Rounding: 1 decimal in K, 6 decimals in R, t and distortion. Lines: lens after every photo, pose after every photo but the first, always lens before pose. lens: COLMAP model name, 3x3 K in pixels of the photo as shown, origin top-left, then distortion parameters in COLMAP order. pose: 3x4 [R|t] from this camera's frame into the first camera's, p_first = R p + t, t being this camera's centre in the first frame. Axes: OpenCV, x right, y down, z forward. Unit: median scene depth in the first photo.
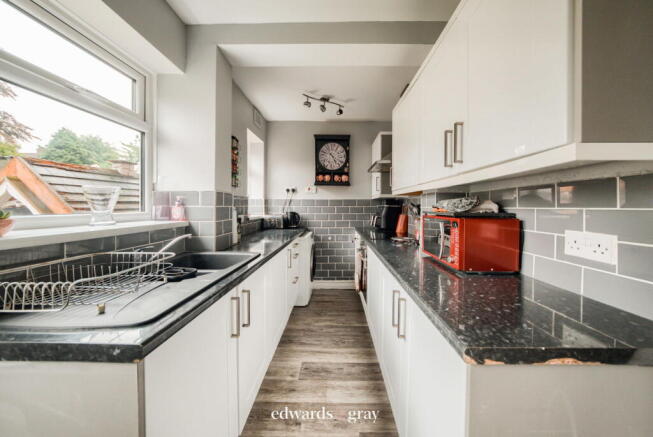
lens RADIAL K [[219.1, 0, 329.0], [0, 219.1, 210.4], [0, 0, 1]] dist [-0.005577, -0.000064]
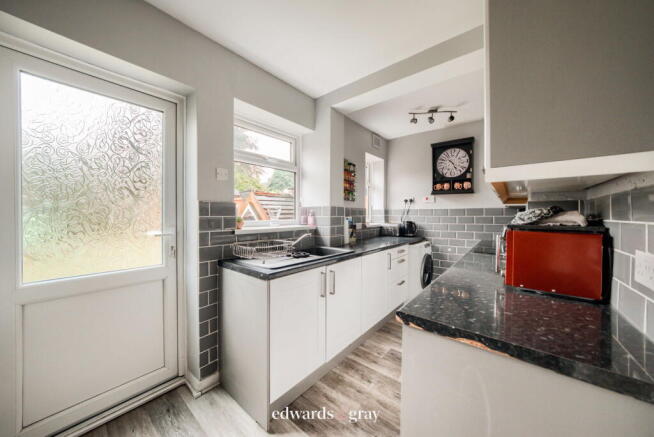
lens RADIAL K [[225.5, 0, 327.0], [0, 225.5, 218.5], [0, 0, 1]] dist [-0.001459, -0.000092]
pose [[0.775489, 0.009829, -0.631285, 0.333327], [-0.011140, 0.999936, 0.001884, -0.005217], [0.631263, 0.005572, 0.775549, -0.147886]]
